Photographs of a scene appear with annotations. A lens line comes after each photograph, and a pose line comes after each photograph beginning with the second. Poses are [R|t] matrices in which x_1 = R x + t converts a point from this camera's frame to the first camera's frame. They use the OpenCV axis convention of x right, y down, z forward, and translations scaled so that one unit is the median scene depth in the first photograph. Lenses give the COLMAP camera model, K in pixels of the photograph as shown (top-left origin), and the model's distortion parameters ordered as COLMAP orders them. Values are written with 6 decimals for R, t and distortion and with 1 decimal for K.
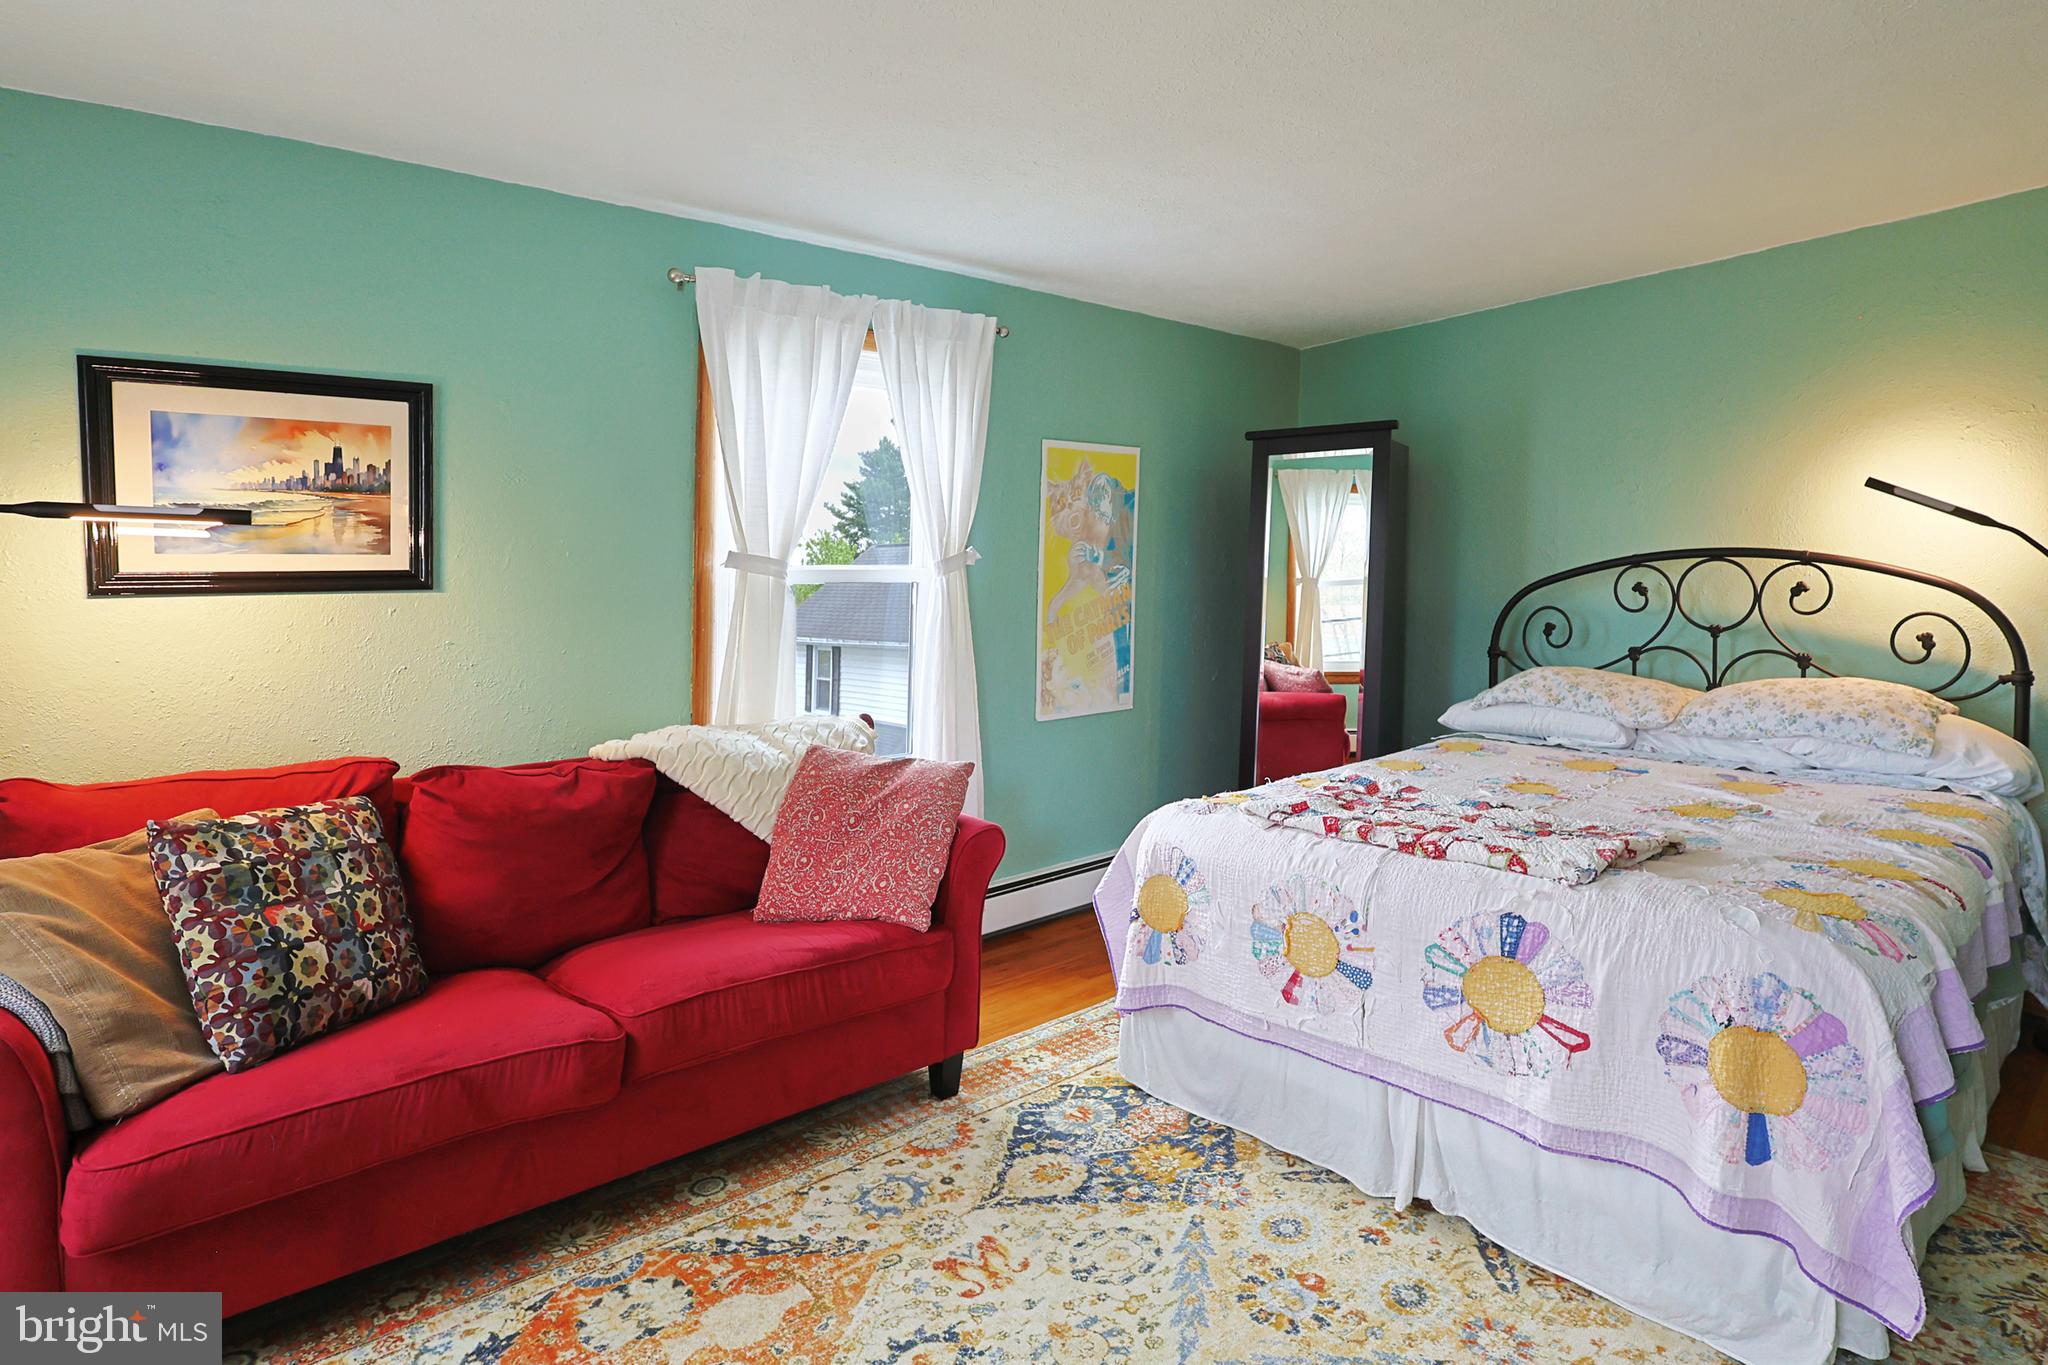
lens RADIAL K [[1063.9, 0, 1076.7], [0, 1063.9, 689.3], [0, 0, 1]] dist [-0.000164, -0.001055]
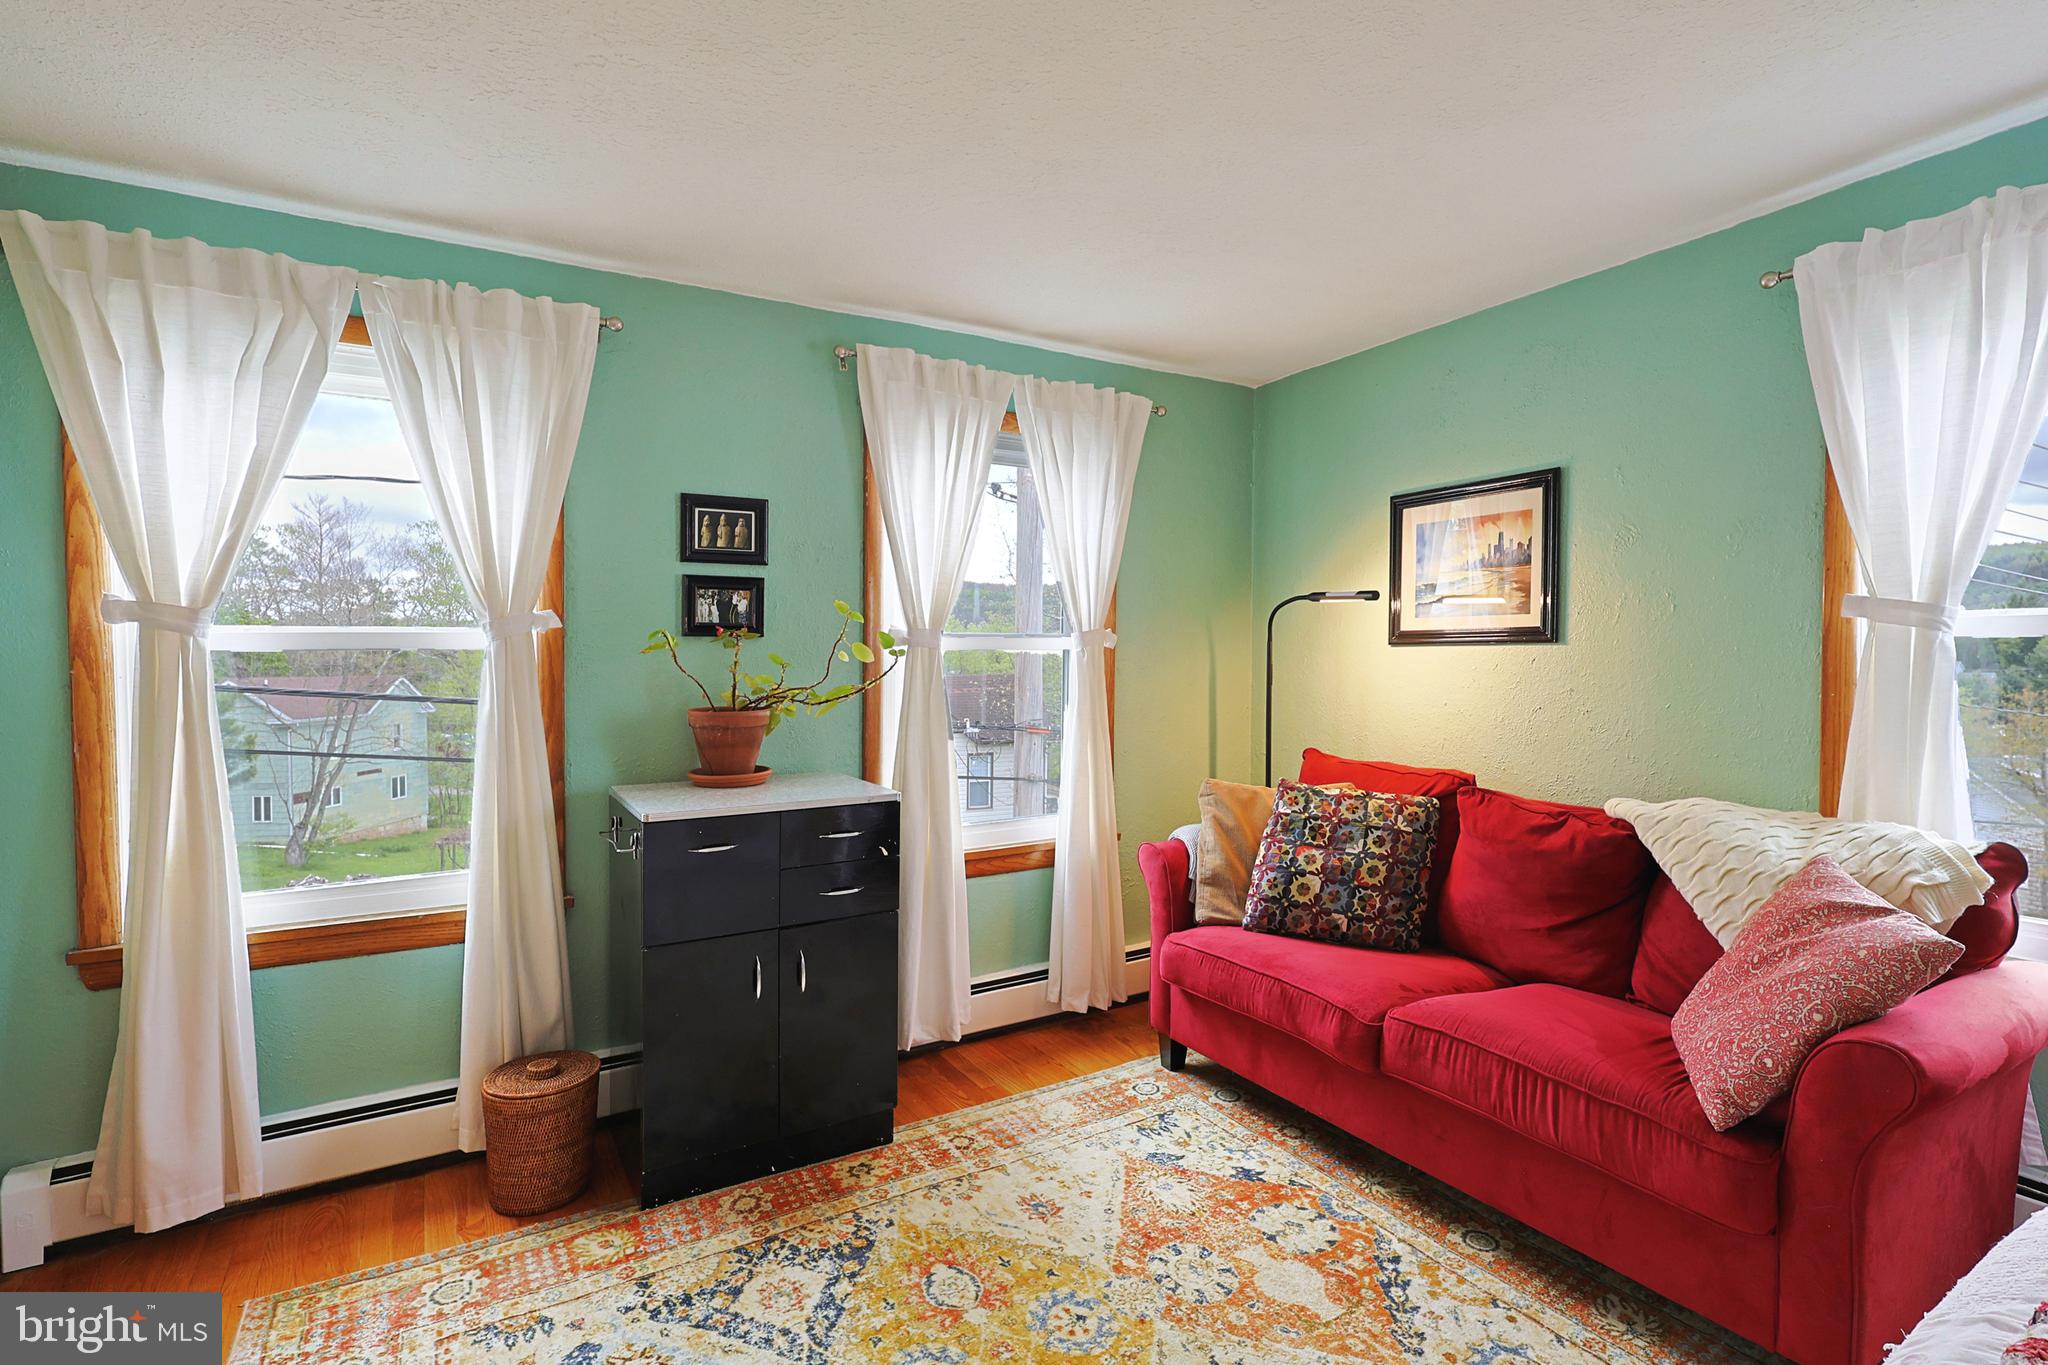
lens RADIAL K [[999.6, 0, 1030.1], [0, 999.6, 681.5], [0, 0, 1]] dist [0.001631, -0.000264]
pose [[-0.169631, 0.048956, -0.984291, 0.639996], [-0.087106, 0.994112, 0.064456, -0.081619], [0.981651, 0.096672, -0.164368, 0.701763]]
